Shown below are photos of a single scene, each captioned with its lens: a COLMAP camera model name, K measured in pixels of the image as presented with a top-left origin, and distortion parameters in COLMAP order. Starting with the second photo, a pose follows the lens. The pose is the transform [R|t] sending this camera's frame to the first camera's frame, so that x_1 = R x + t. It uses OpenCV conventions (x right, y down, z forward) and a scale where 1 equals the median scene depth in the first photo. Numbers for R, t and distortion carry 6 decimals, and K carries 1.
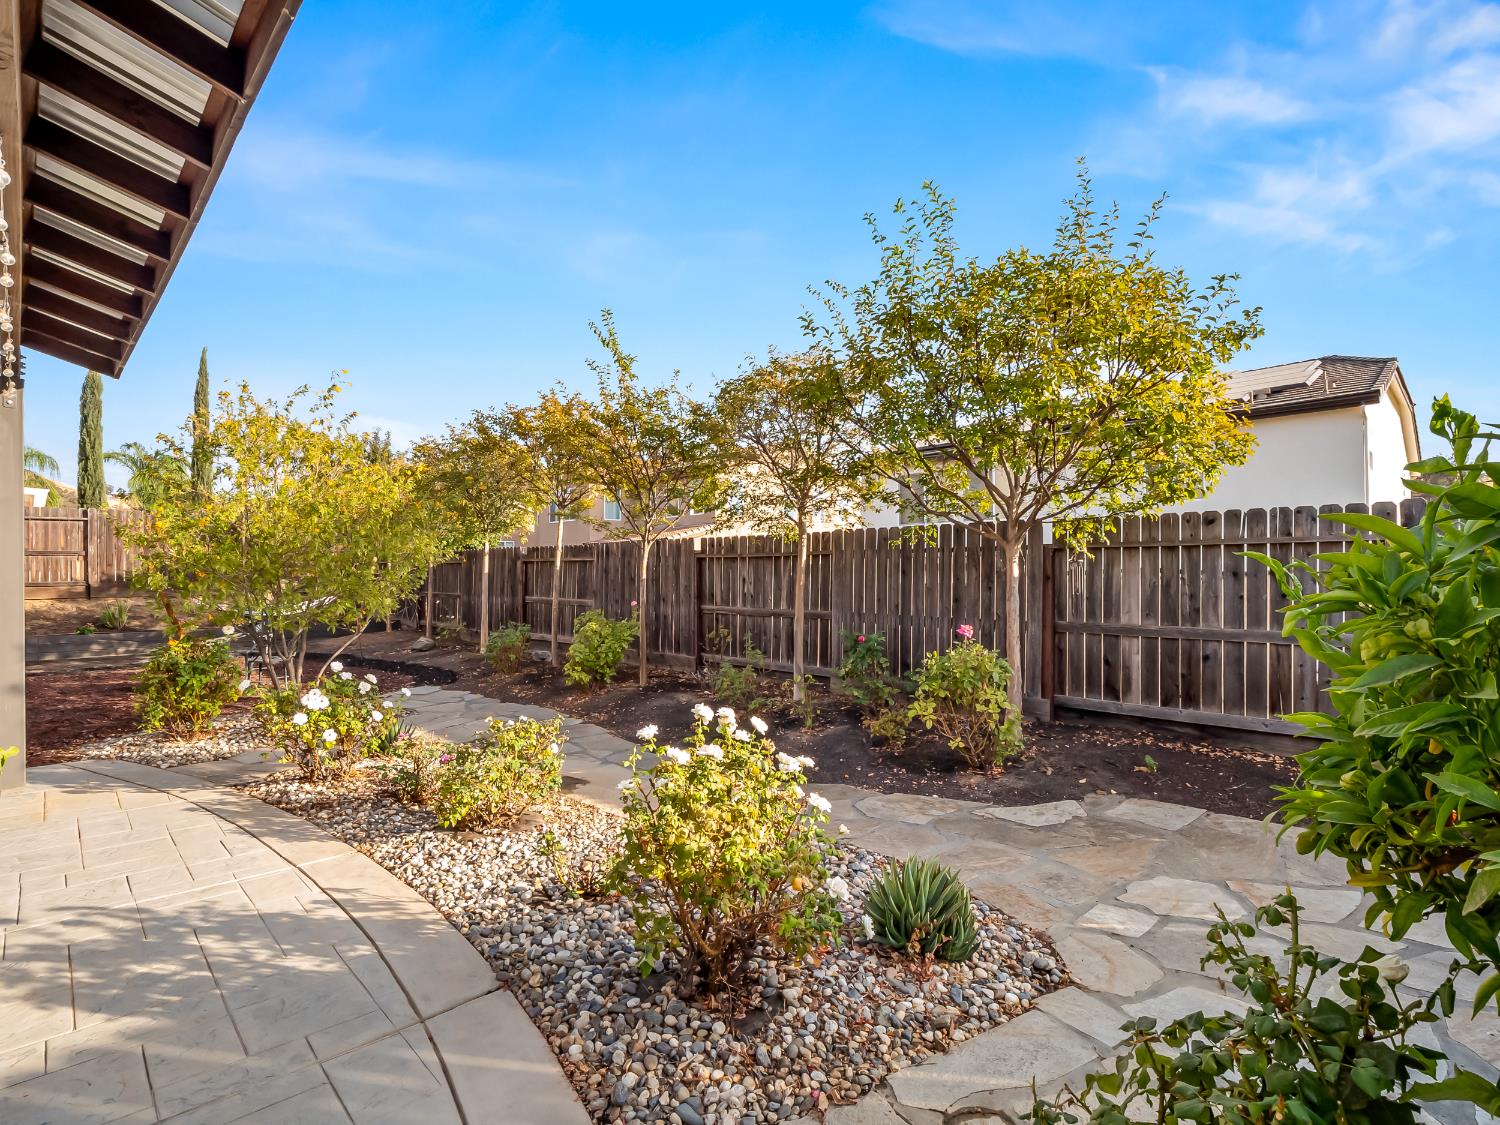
lens RADIAL K [[749.8, 0, 738.7], [0, 749.8, 565.9], [0, 0, 1]] dist [-0.011102, -0.003813]
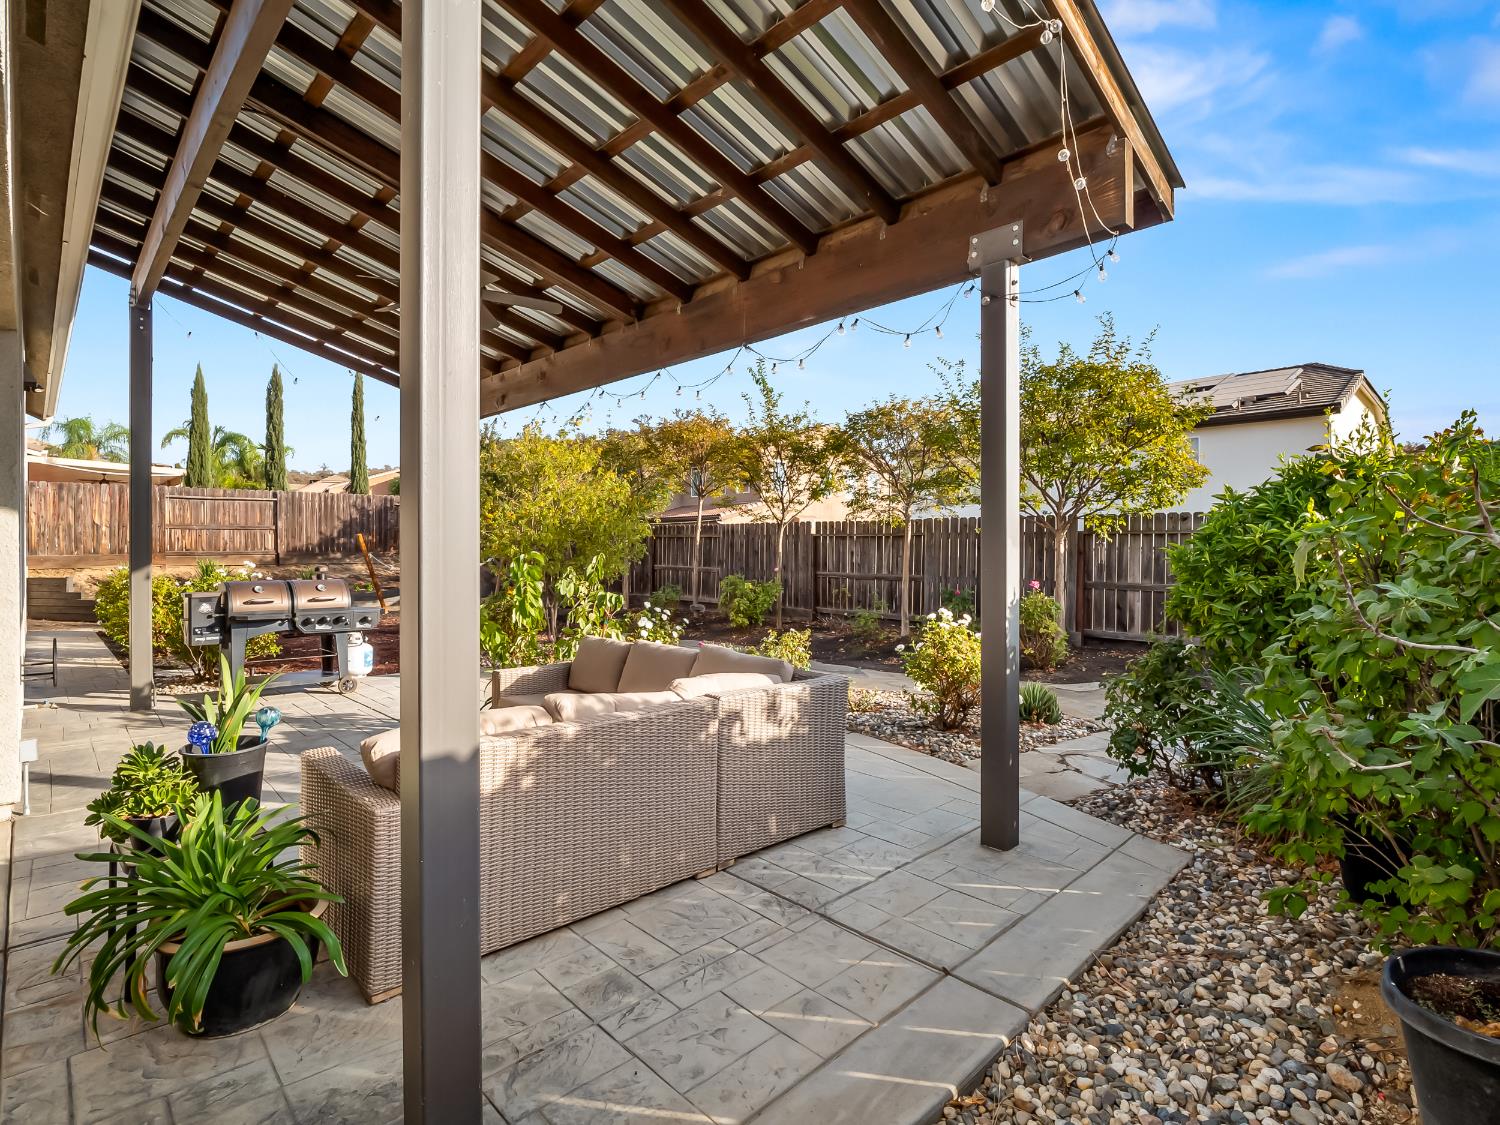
lens RADIAL K [[749.8, 0, 740.1], [0, 749.8, 550.8], [0, 0, 1]] dist [-0.011102, -0.003813]
pose [[0.999956, 0.005680, -0.007507, -0.275280], [-0.005551, 0.999839, 0.017078, -0.011105], [0.007603, -0.017036, 0.999826, -0.541569]]
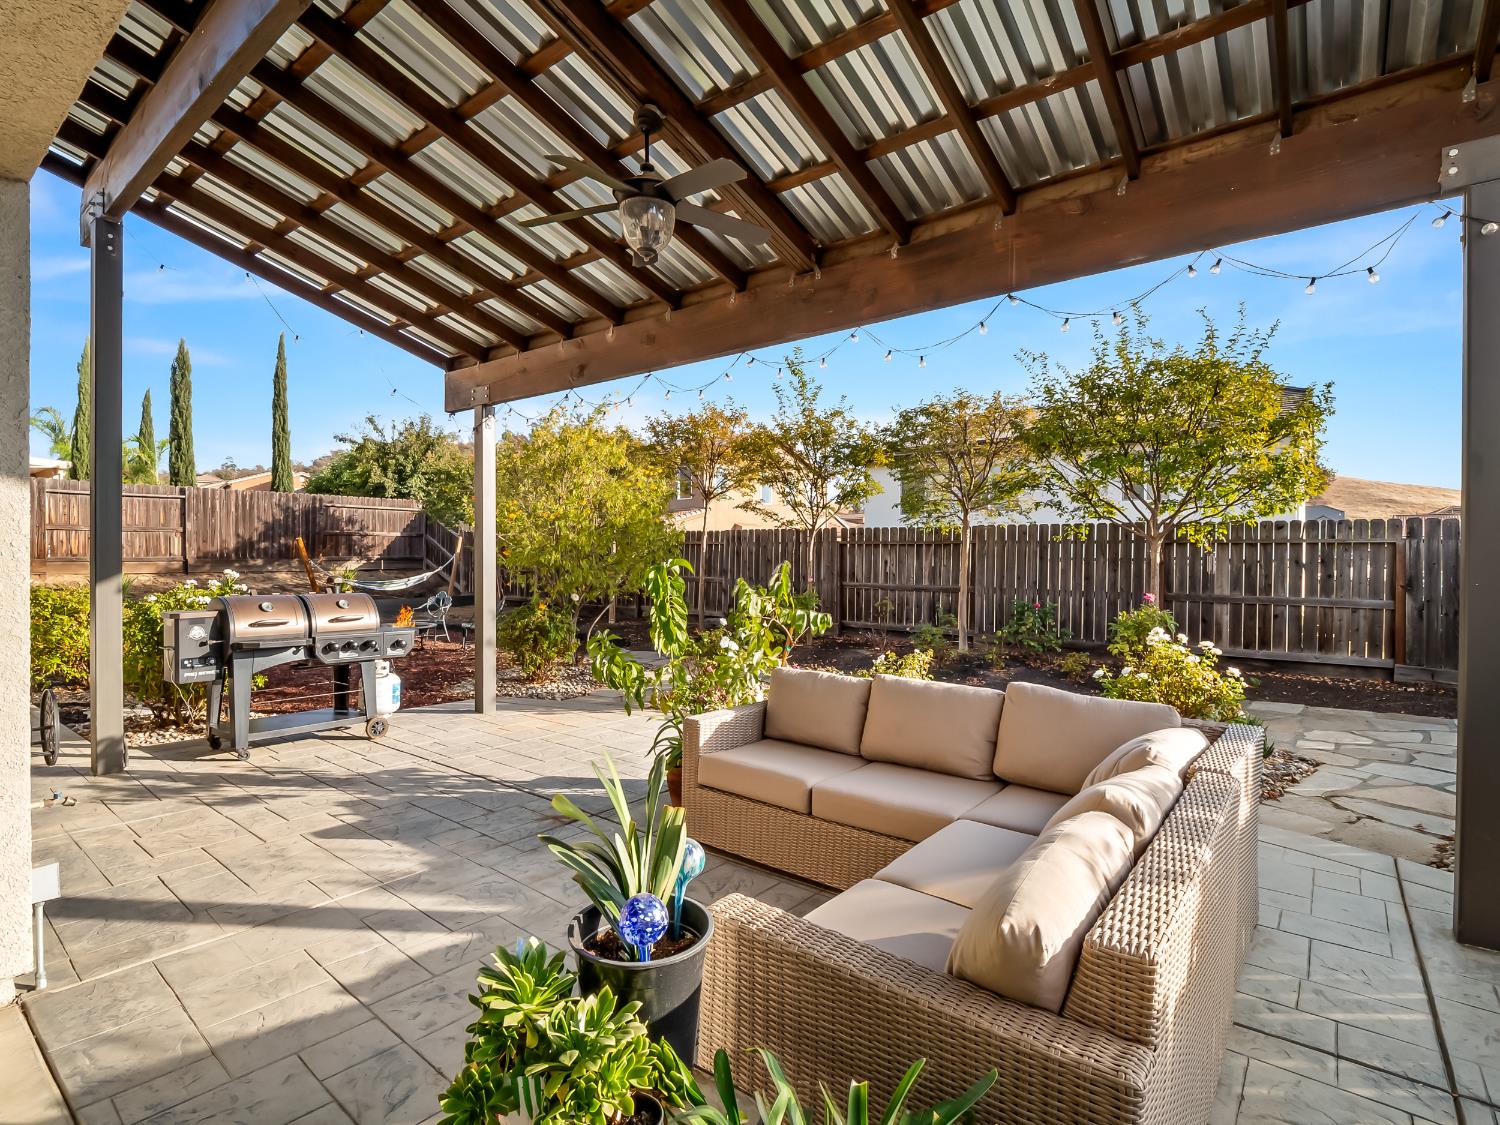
lens RADIAL K [[749.8, 0, 740.2], [0, 749.8, 566.8], [0, 0, 1]] dist [-0.011102, -0.003813]
pose [[0.992438, 0.009210, 0.122404, -0.578044], [-0.012450, 0.999592, 0.025725, -0.004019], [-0.122117, -0.027054, 0.992147, -0.335872]]
